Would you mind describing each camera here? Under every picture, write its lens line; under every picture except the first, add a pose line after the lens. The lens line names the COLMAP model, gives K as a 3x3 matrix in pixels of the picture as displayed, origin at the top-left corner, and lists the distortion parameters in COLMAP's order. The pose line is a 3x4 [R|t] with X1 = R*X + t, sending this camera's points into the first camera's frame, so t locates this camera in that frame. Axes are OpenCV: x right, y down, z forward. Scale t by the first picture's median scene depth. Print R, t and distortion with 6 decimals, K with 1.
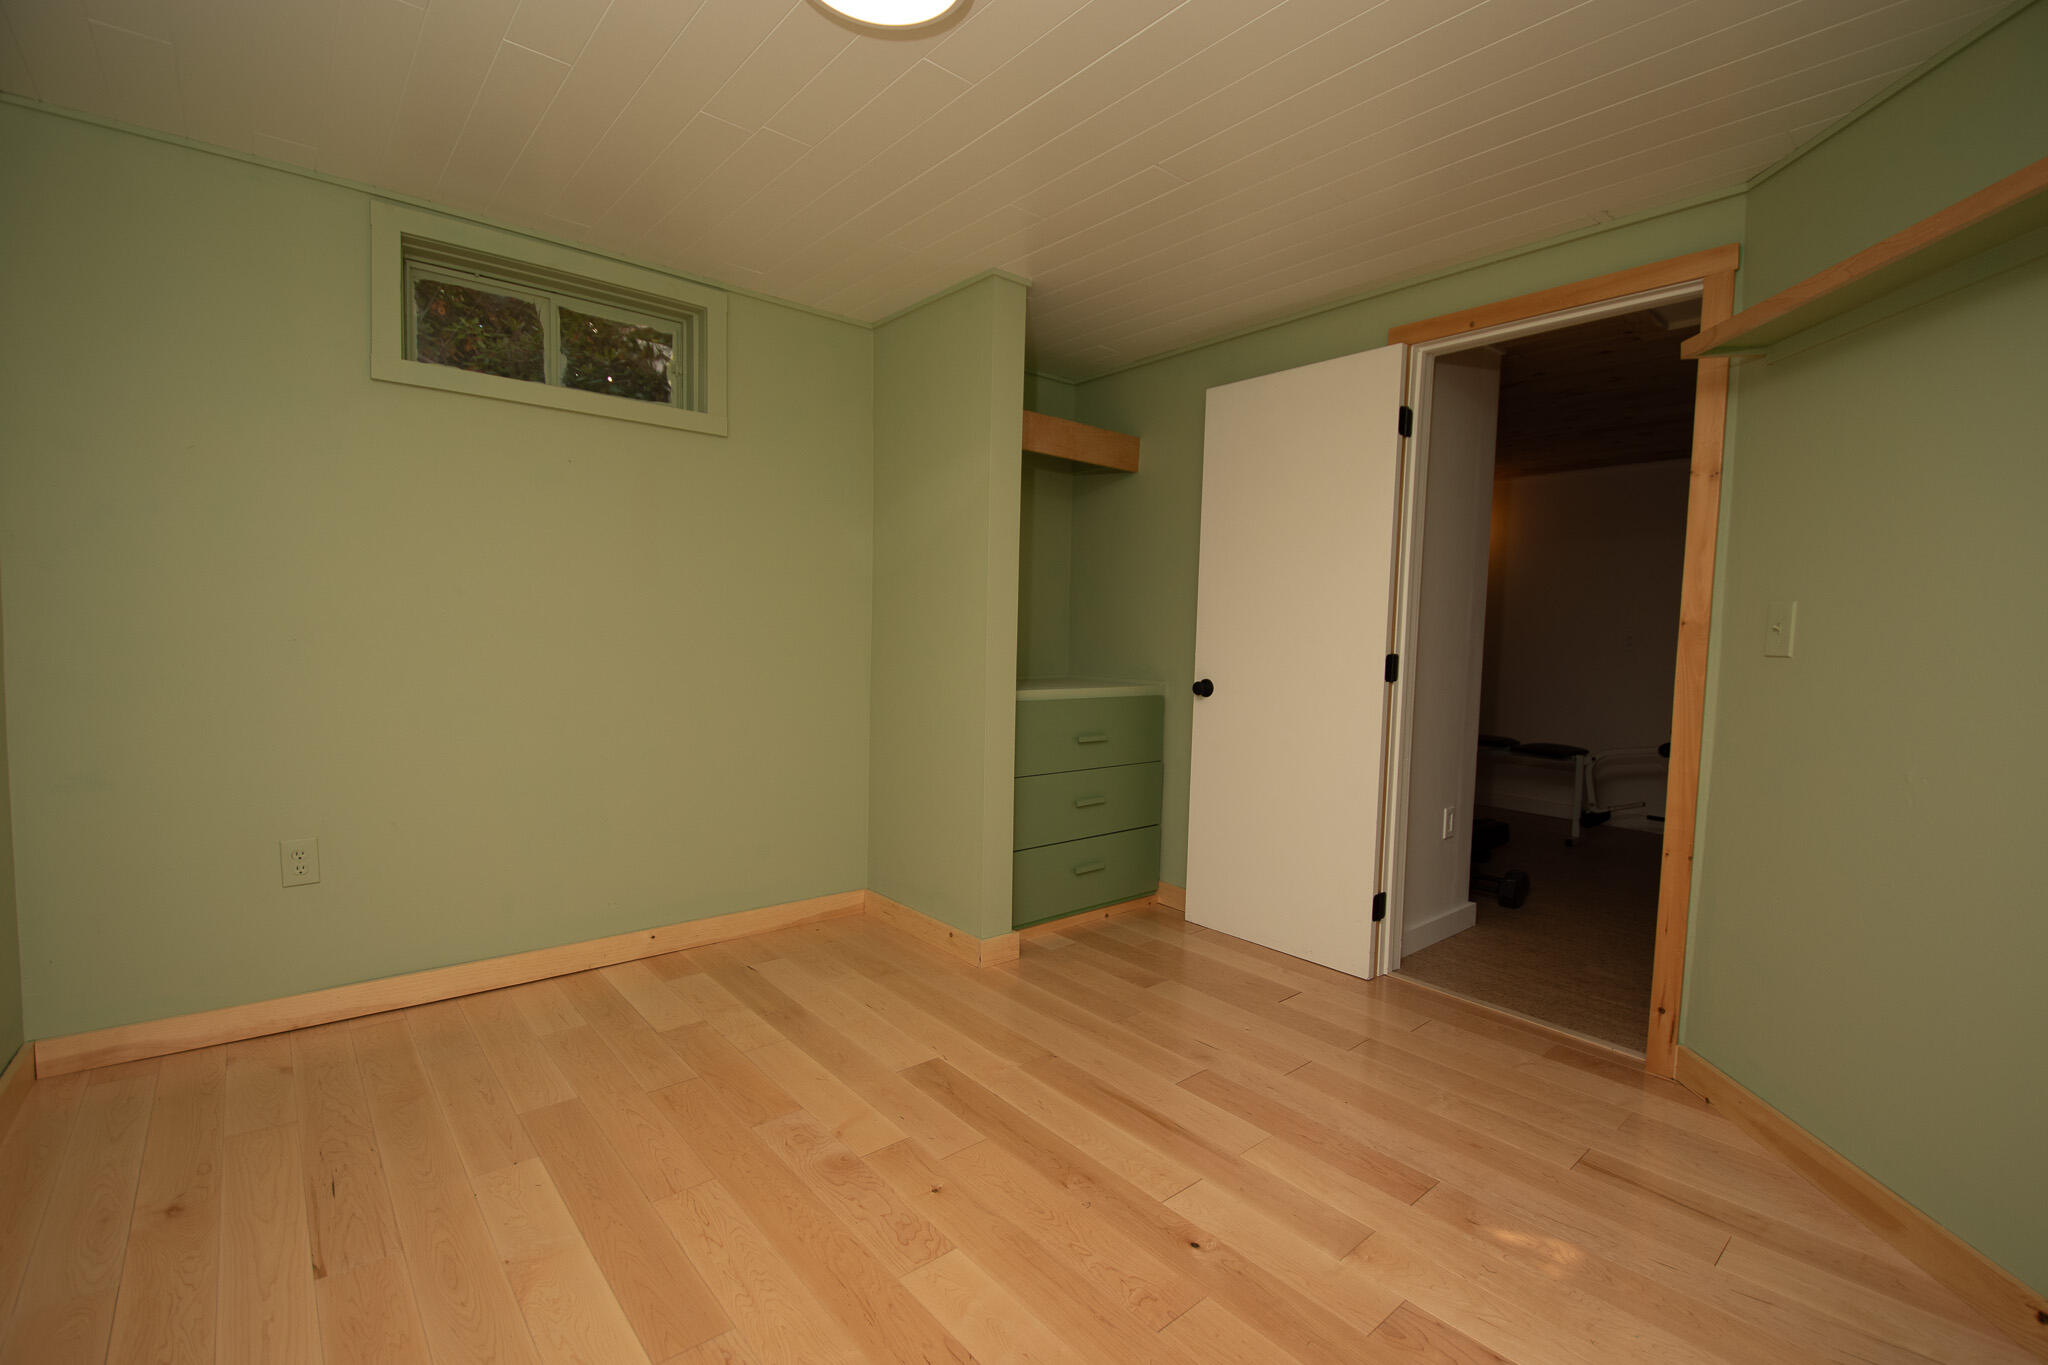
lens RADIAL K [[909.1, 0, 1032.2], [0, 909.1, 690.7], [0, 0, 1]] dist [0.018738, -0.005325]
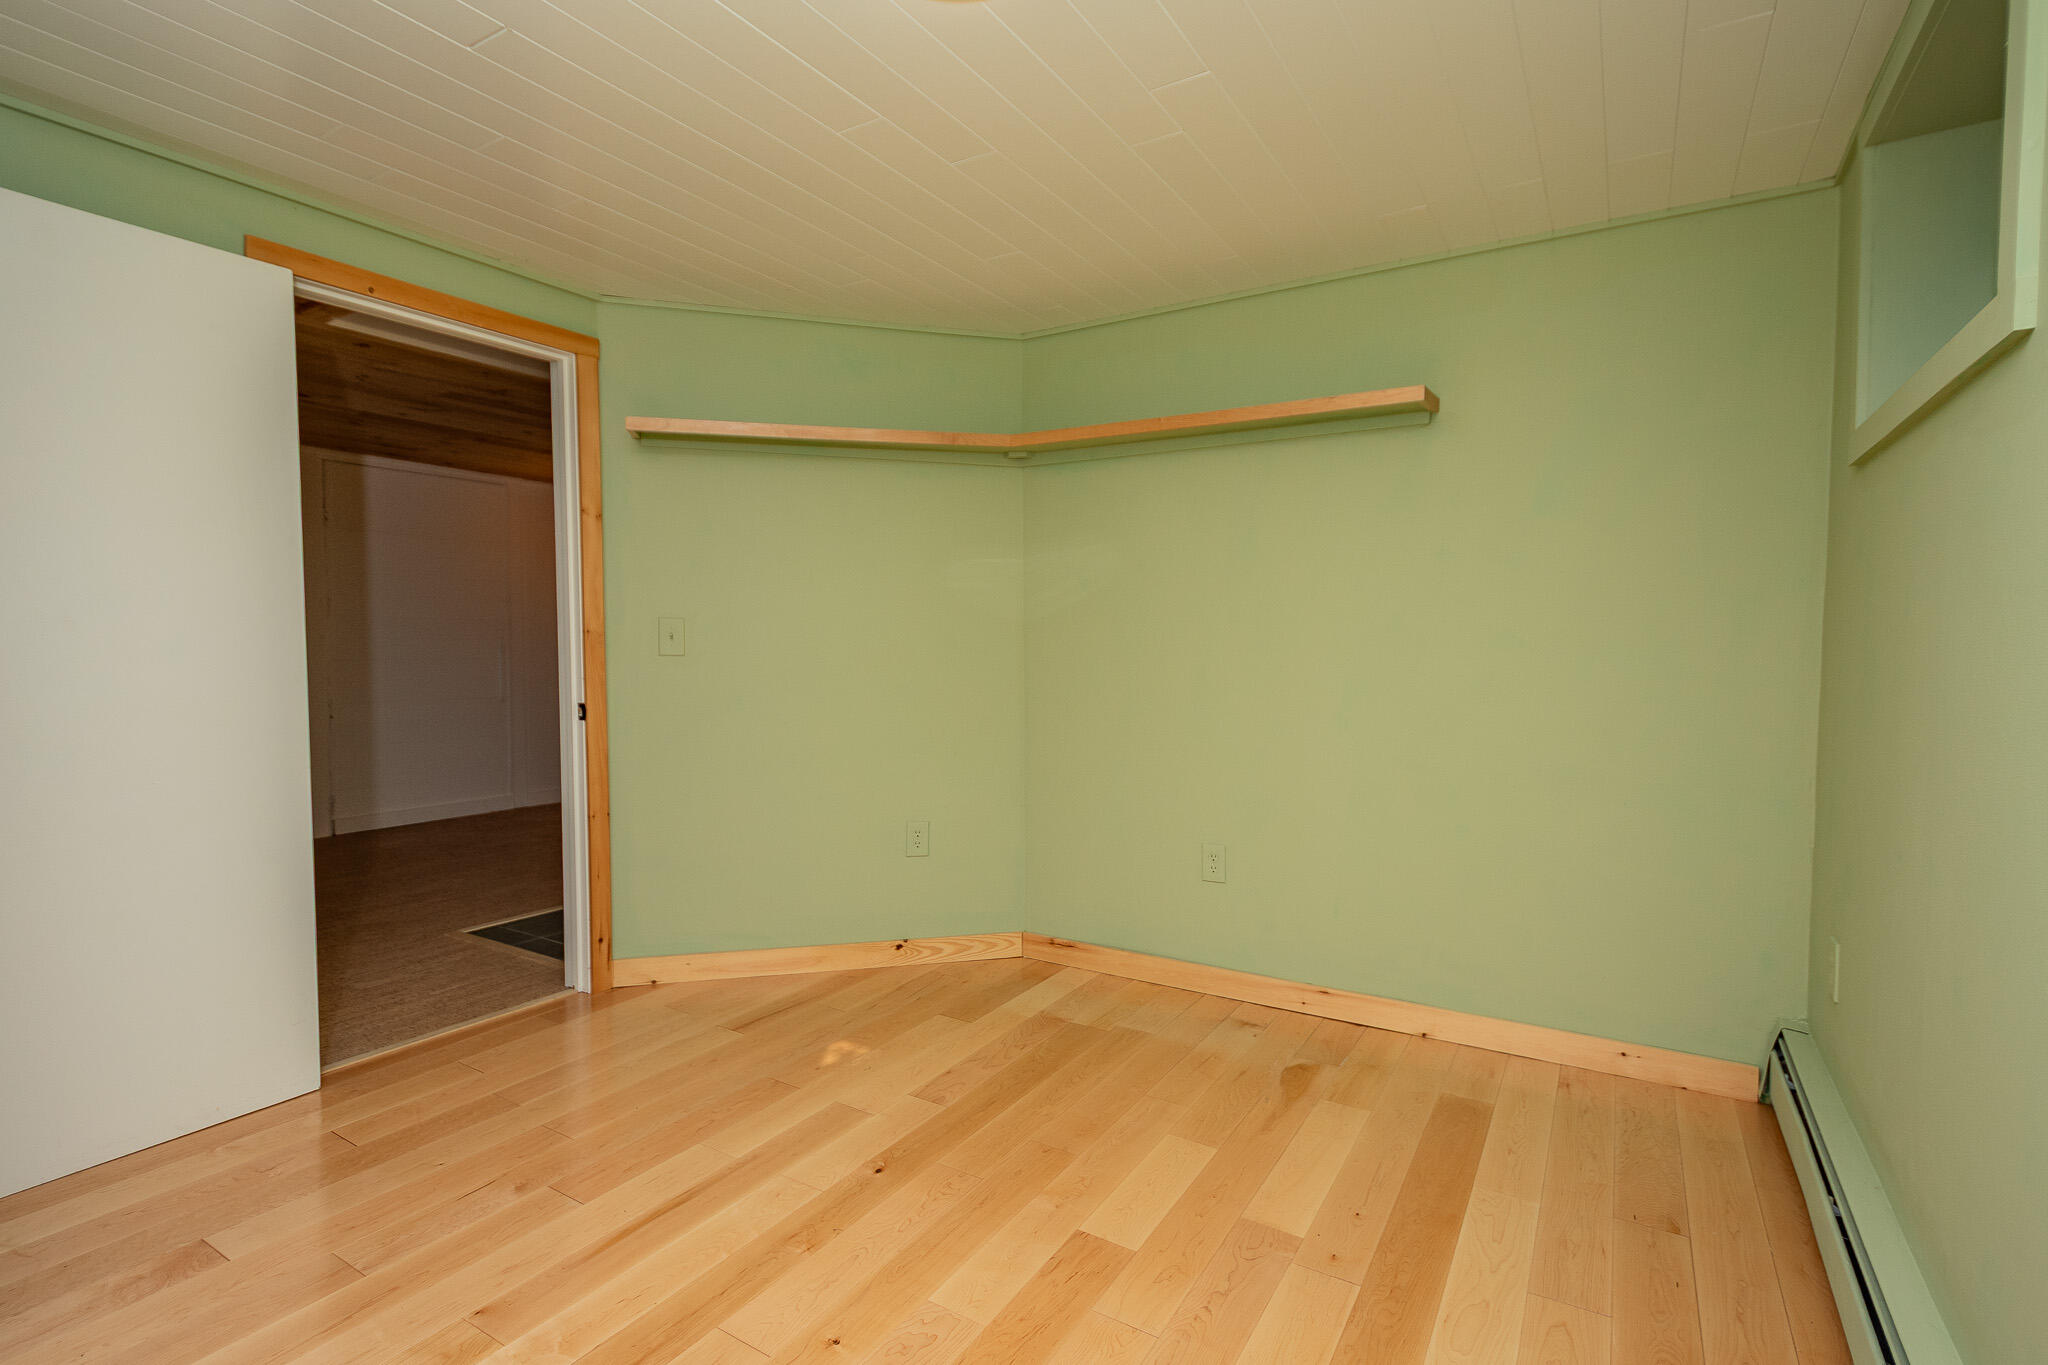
lens RADIAL K [[909.1, 0, 1032.2], [0, 909.1, 690.7], [0, 0, 1]] dist [0.018738, -0.005325]
pose [[-0.270838, -0.079769, 0.959314, -0.668813], [0.051425, 0.993939, 0.097167, -0.090814], [-0.961250, 0.075649, -0.265094, 0.731047]]
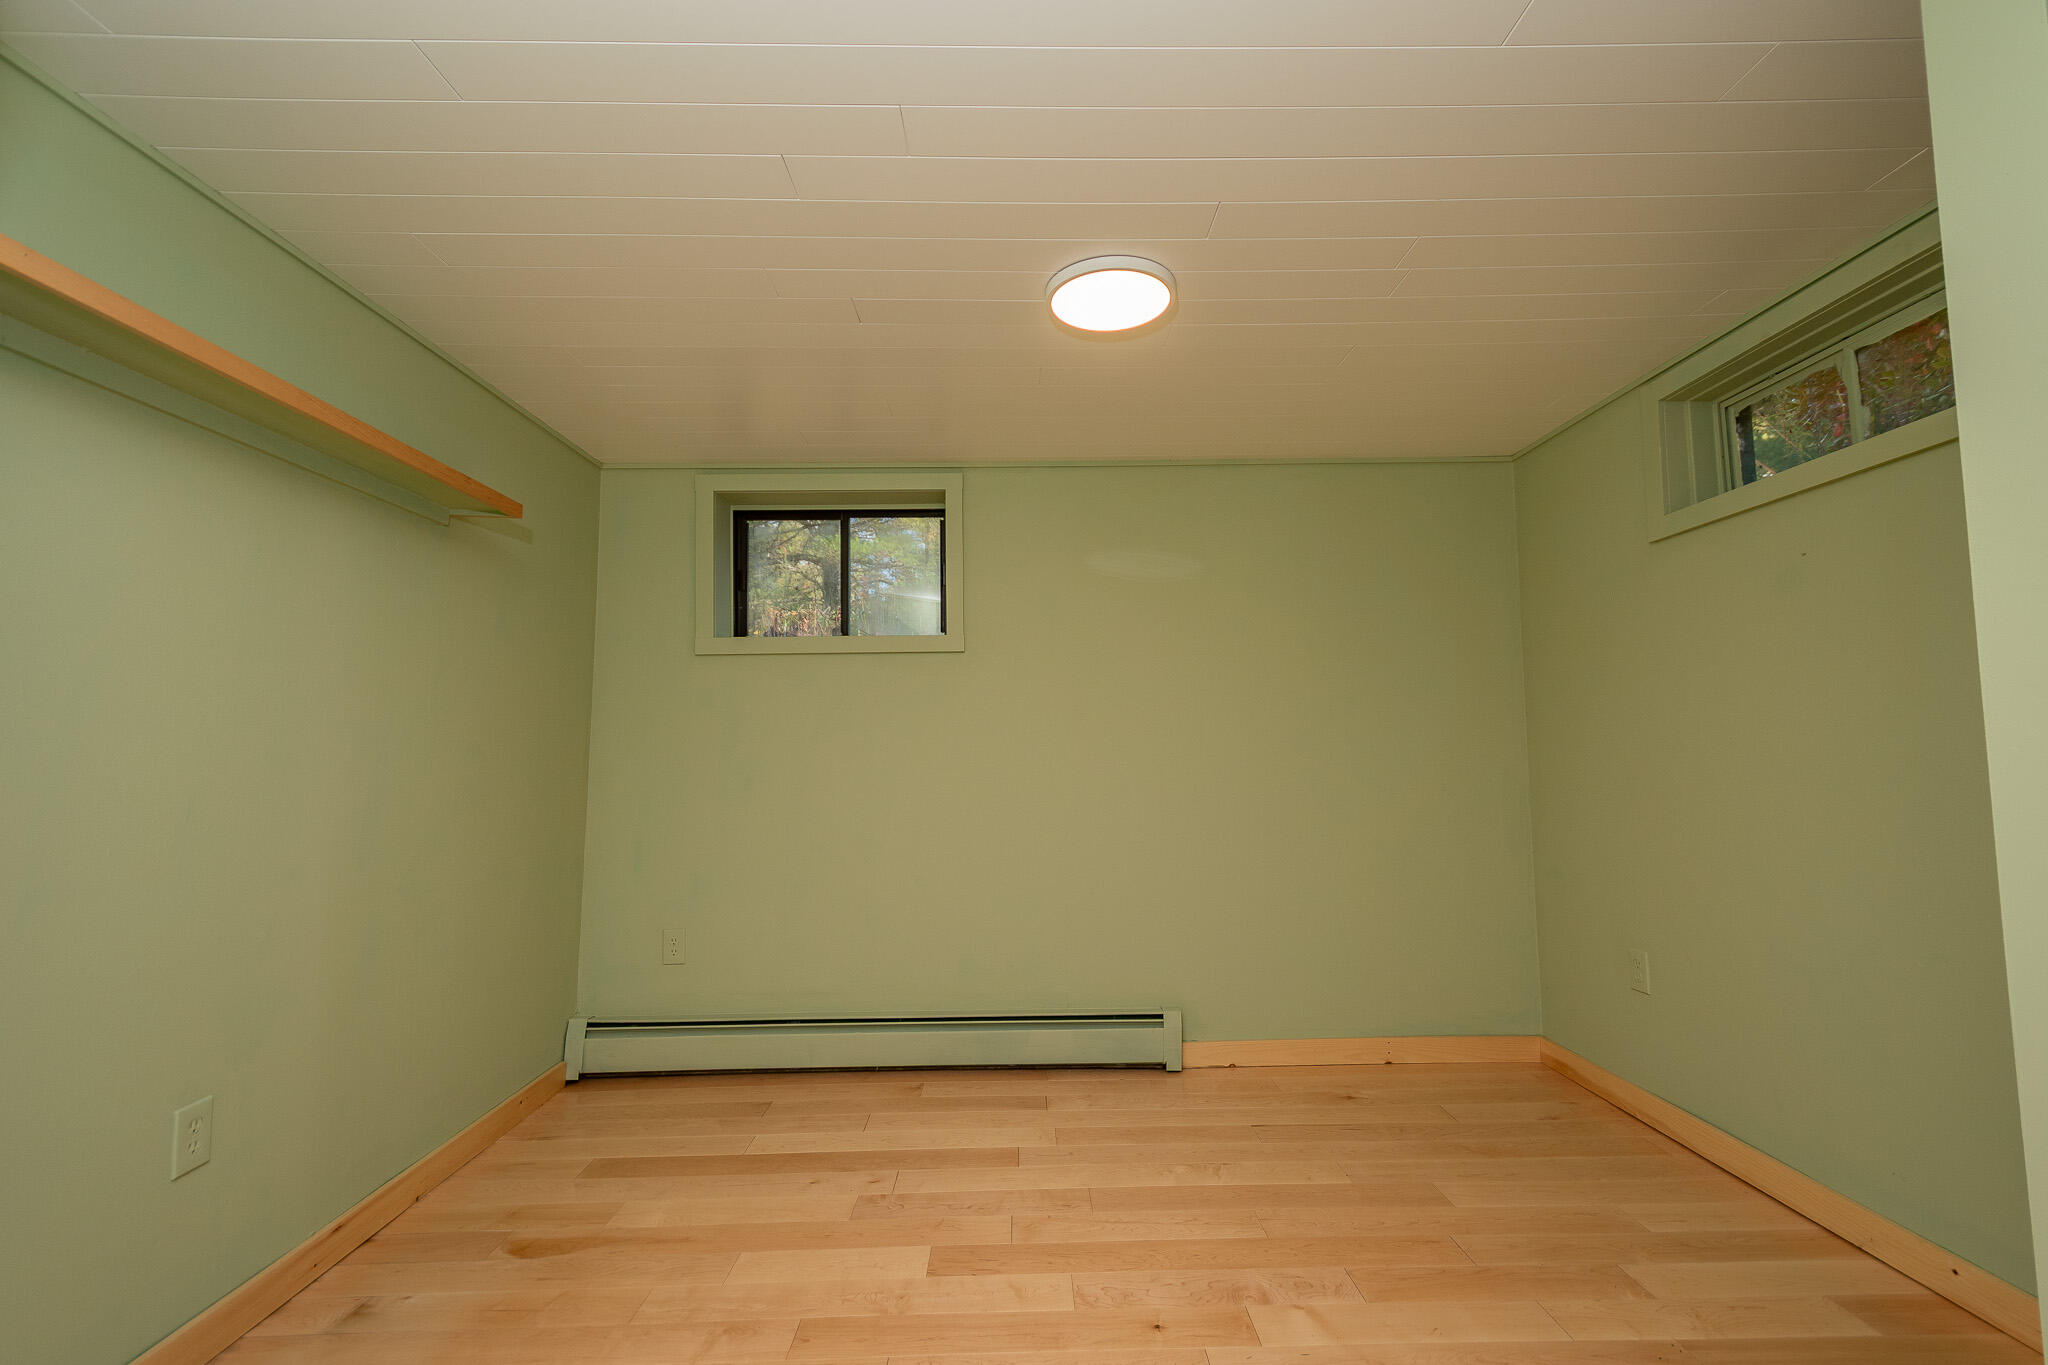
lens RADIAL K [[975.5, 0, 1032.8], [0, 975.5, 689.2], [0, 0, 1]] dist [0.014032, -0.012125]
pose [[-0.655985, -0.071357, -0.751394, 0.603566], [-0.055532, 0.997386, -0.046238, -0.062377], [0.752729, 0.011395, -0.658232, 1.156194]]
